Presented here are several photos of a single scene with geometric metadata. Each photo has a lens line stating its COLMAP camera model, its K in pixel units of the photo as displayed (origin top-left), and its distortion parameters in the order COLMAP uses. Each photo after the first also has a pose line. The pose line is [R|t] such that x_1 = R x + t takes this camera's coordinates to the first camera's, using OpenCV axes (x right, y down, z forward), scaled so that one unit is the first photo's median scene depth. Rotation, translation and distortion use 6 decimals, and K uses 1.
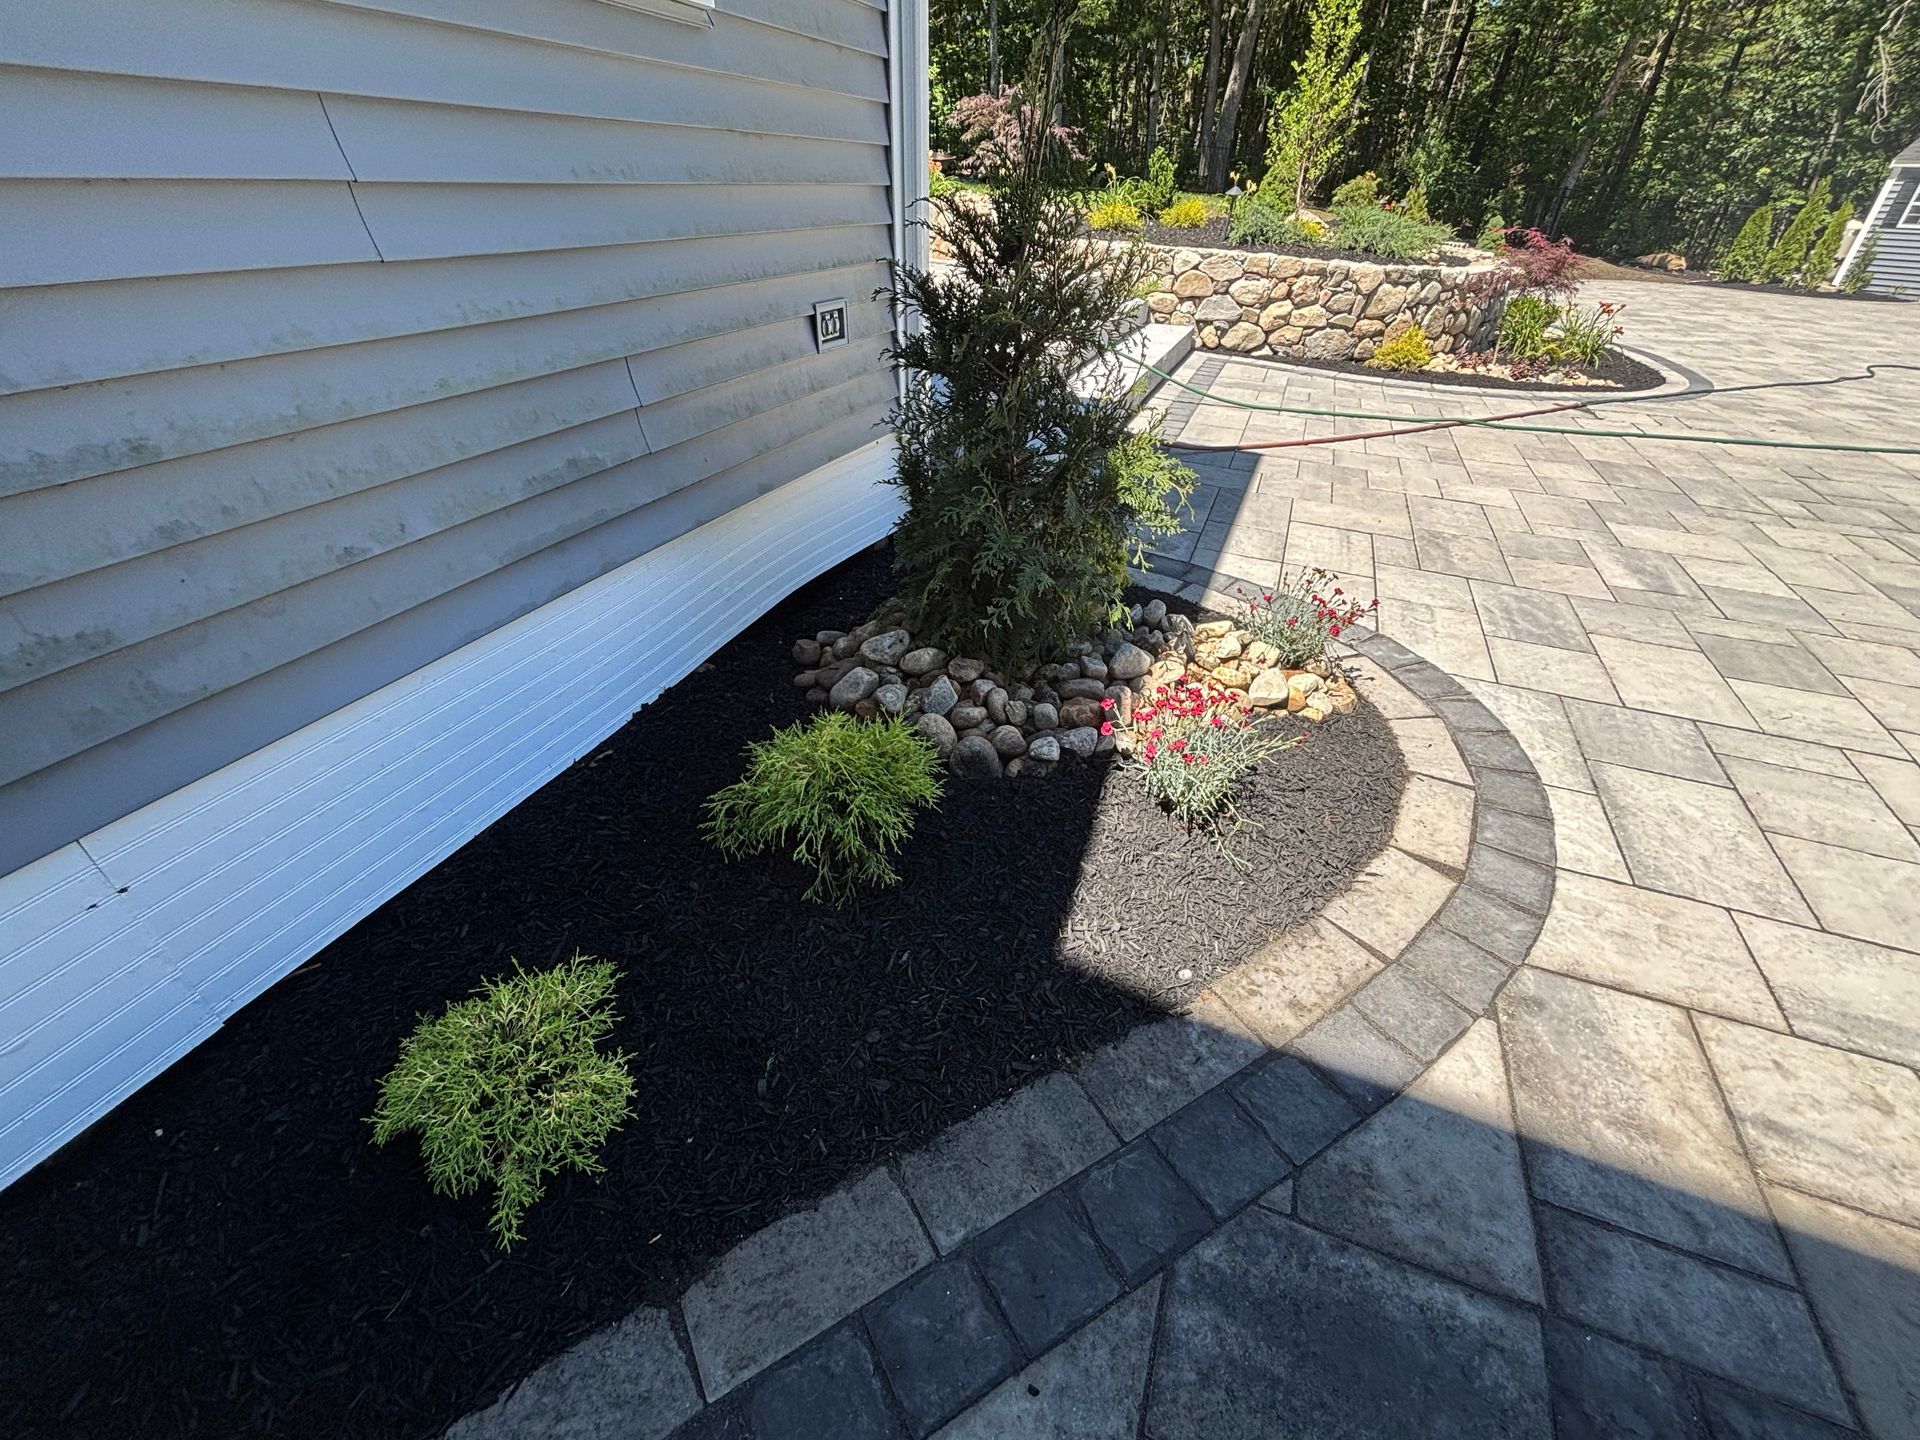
lens RADIAL K [[787.6, 0, 974.6], [0, 787.6, 684.9], [0, 0, 1]] dist [-0.000575, -0.002573]
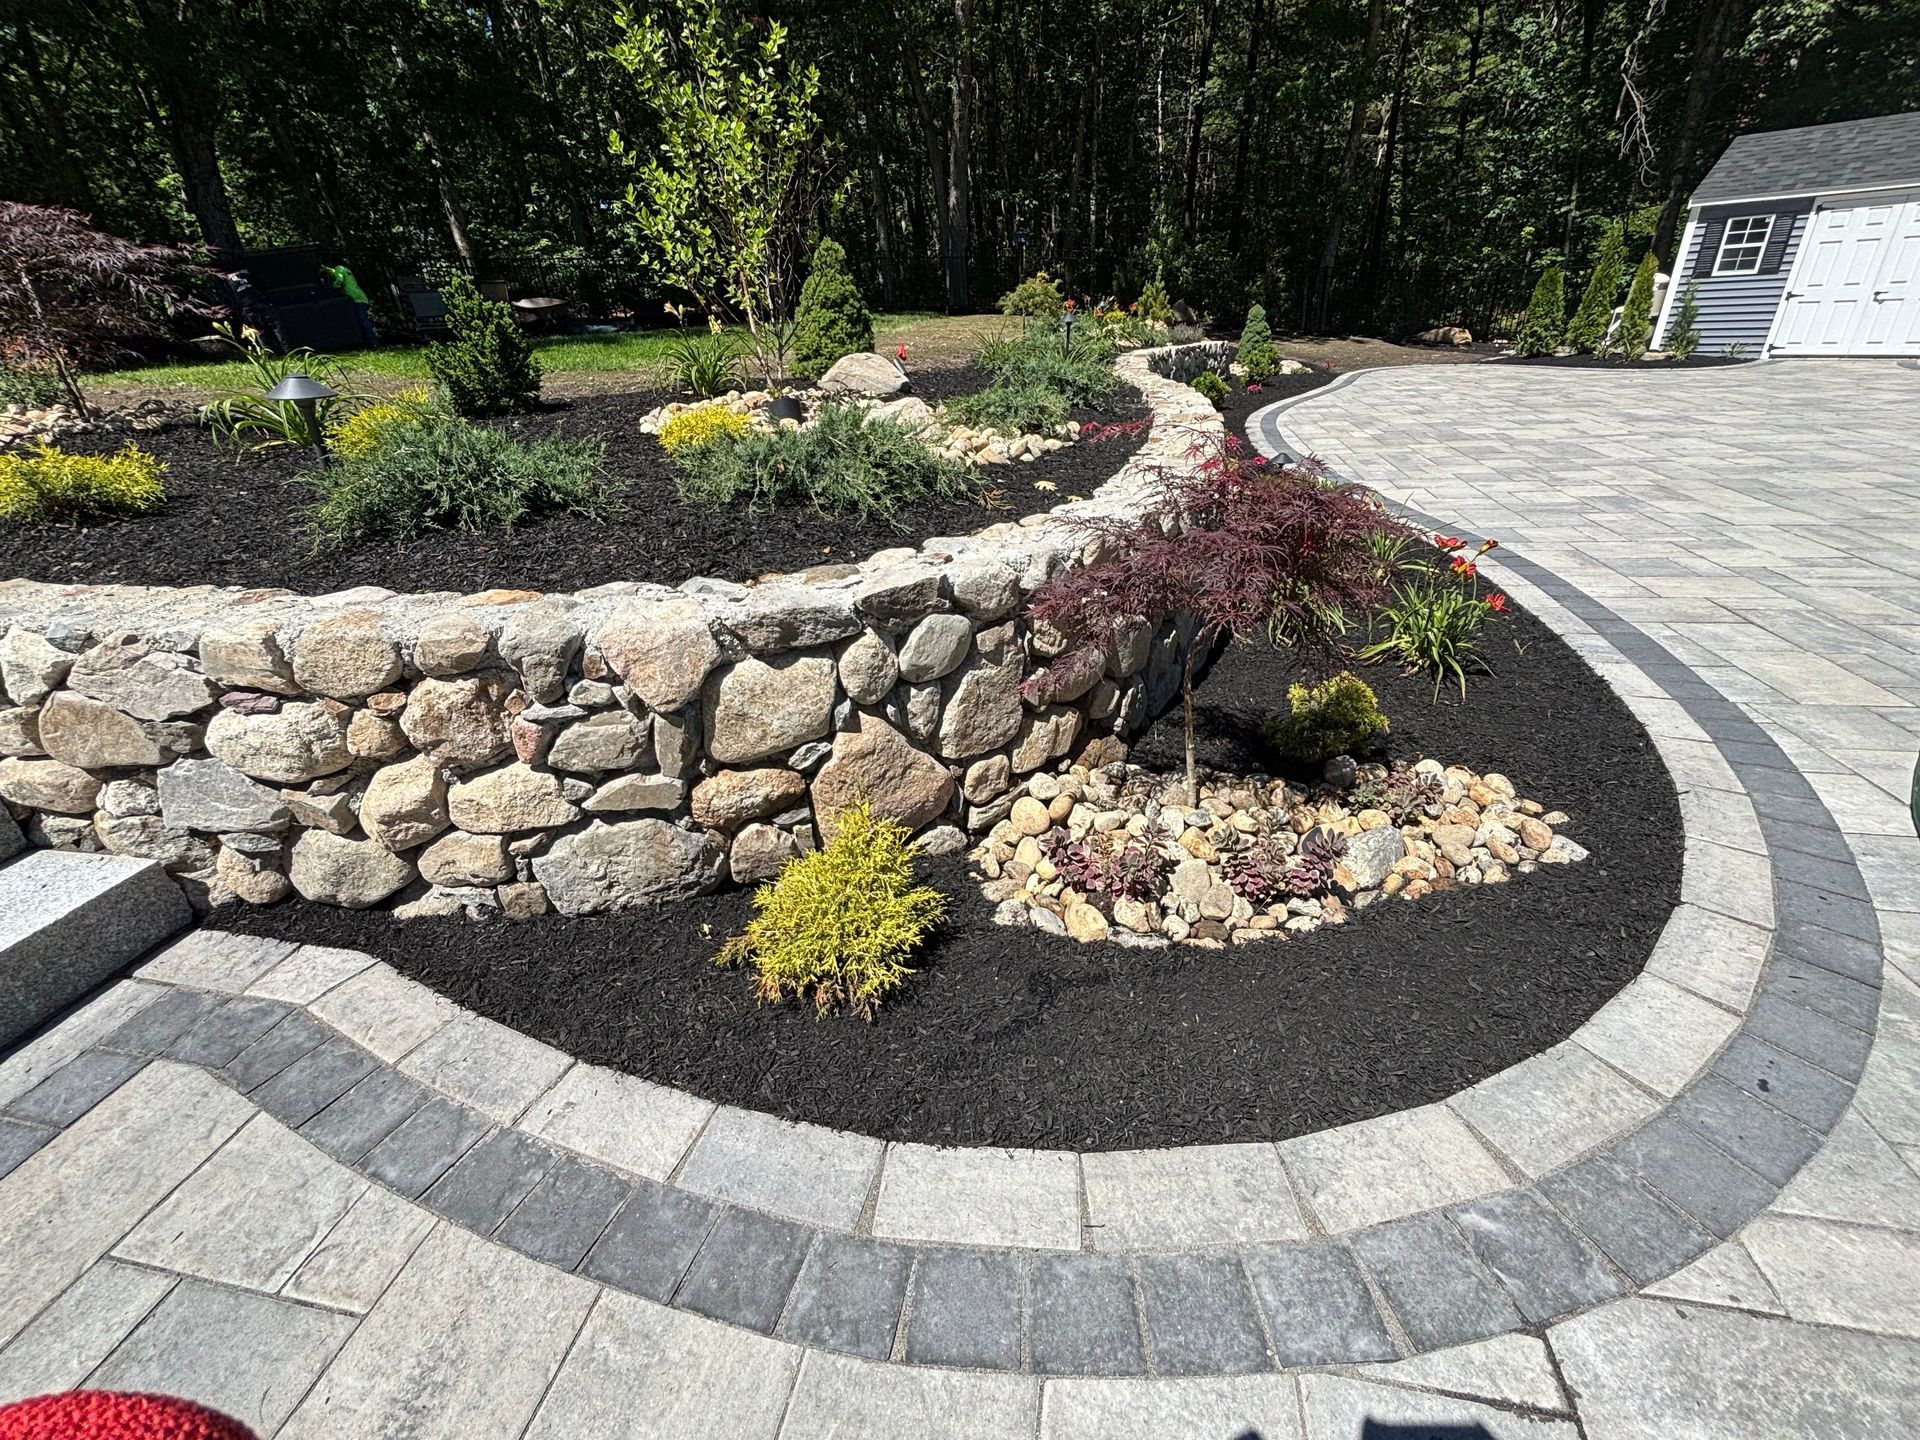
lens RADIAL K [[787.6, 0, 974.6], [0, 787.6, 684.9], [0, 0, 1]] dist [-0.000575, -0.002573]
pose [[0.979637, -0.155106, 0.127490, 0.325652], [0.168993, 0.979853, -0.106442, -0.264029], [-0.108412, 0.125819, 0.986112, 0.413393]]
